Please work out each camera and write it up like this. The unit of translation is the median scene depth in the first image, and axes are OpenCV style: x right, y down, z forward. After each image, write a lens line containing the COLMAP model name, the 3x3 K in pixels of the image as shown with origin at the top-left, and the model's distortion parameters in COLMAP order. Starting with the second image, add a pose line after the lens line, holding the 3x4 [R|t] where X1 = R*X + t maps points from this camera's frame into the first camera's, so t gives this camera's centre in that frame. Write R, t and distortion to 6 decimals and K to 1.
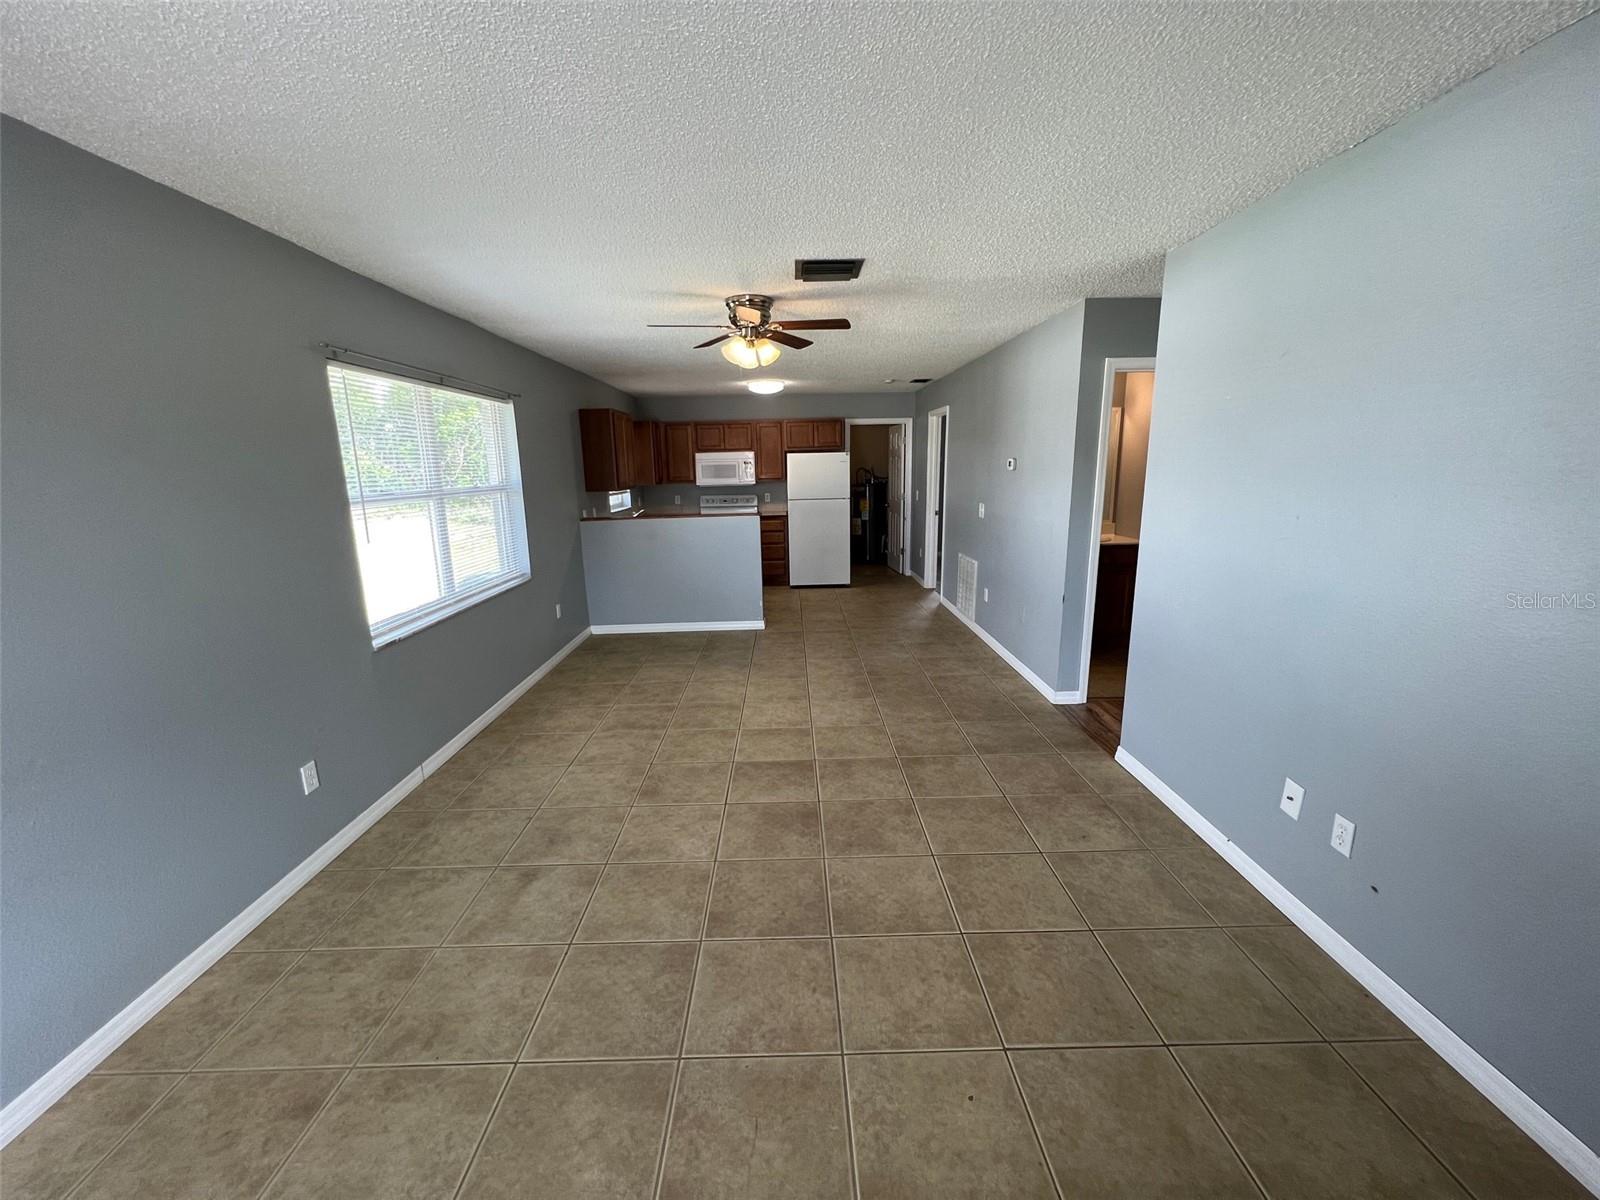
lens RADIAL K [[637.7, 0, 800.0], [0, 637.7, 600.0], [0, 0, 1]] dist [-0.000393, -0.000098]
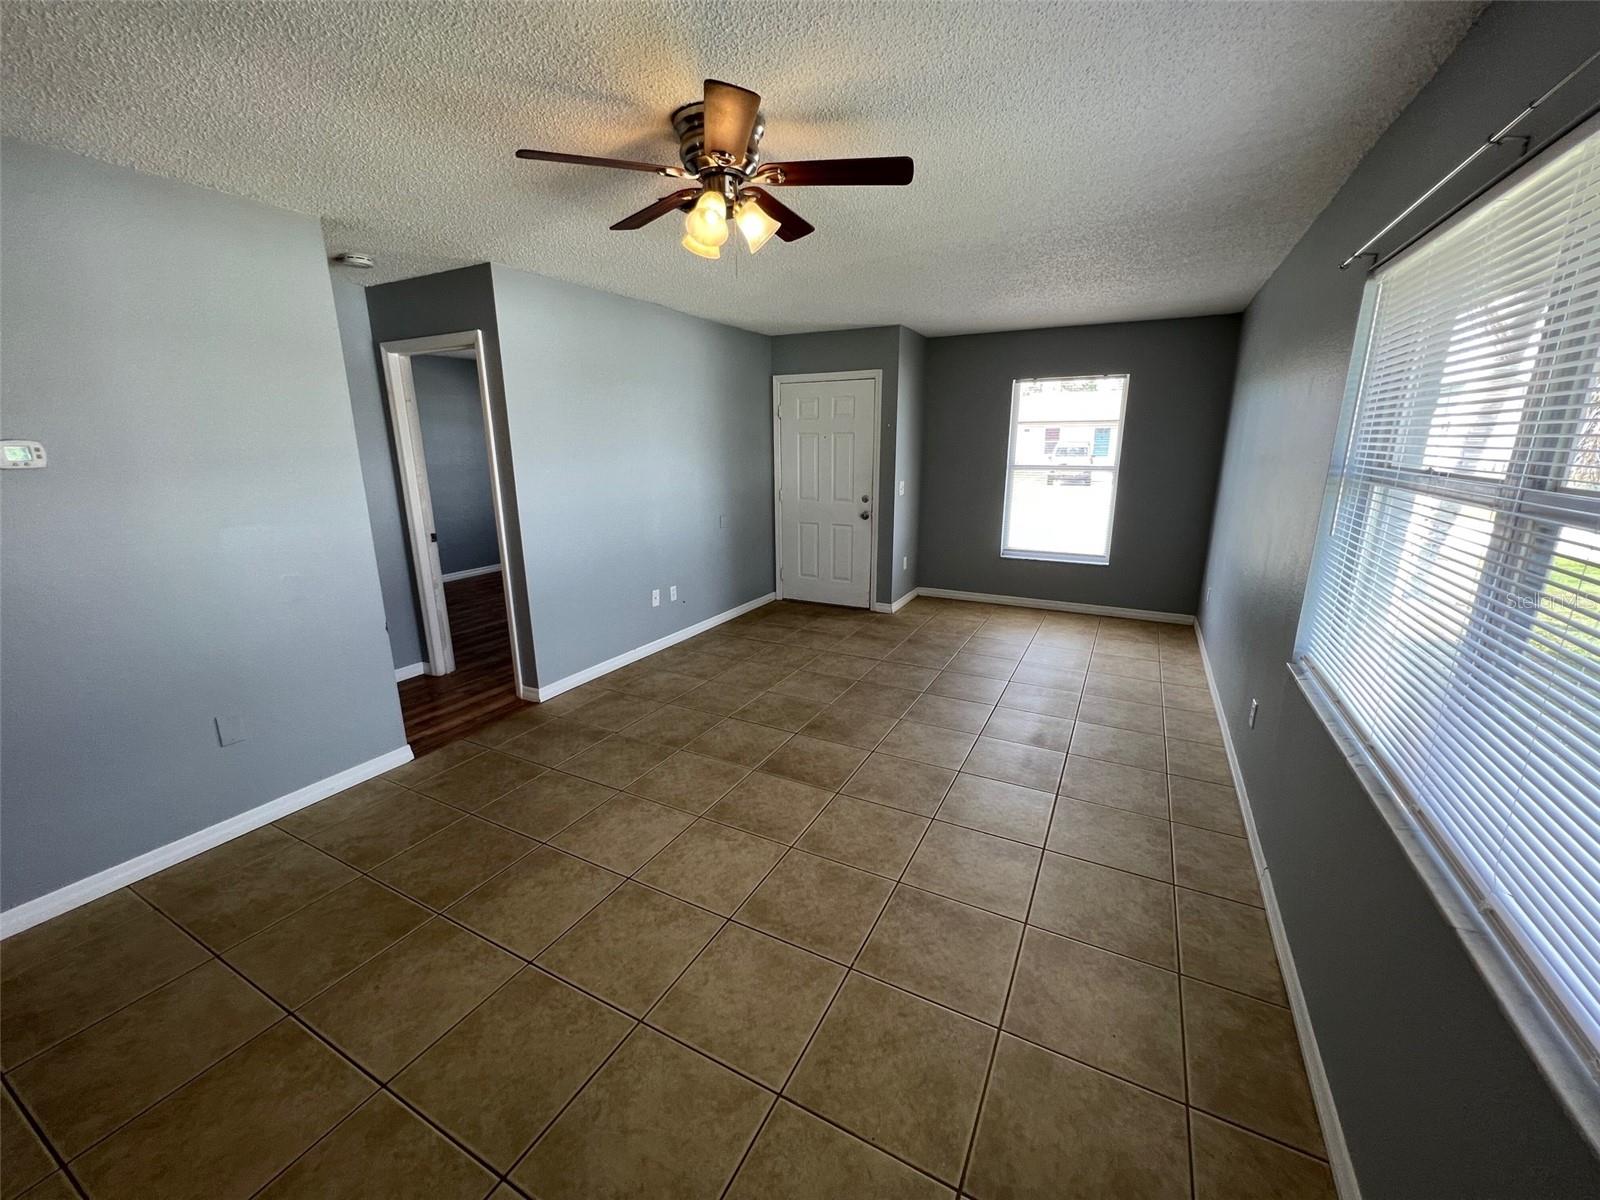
lens RADIAL K [[637.7, 0, 800.0], [0, 637.7, 600.0], [0, 0, 1]] dist [-0.000393, -0.000098]
pose [[-0.877244, -0.095295, 0.470491, -0.438178], [0.121928, 0.903726, 0.410382, -0.330327], [-0.464302, 0.417371, -0.781169, 1.595919]]
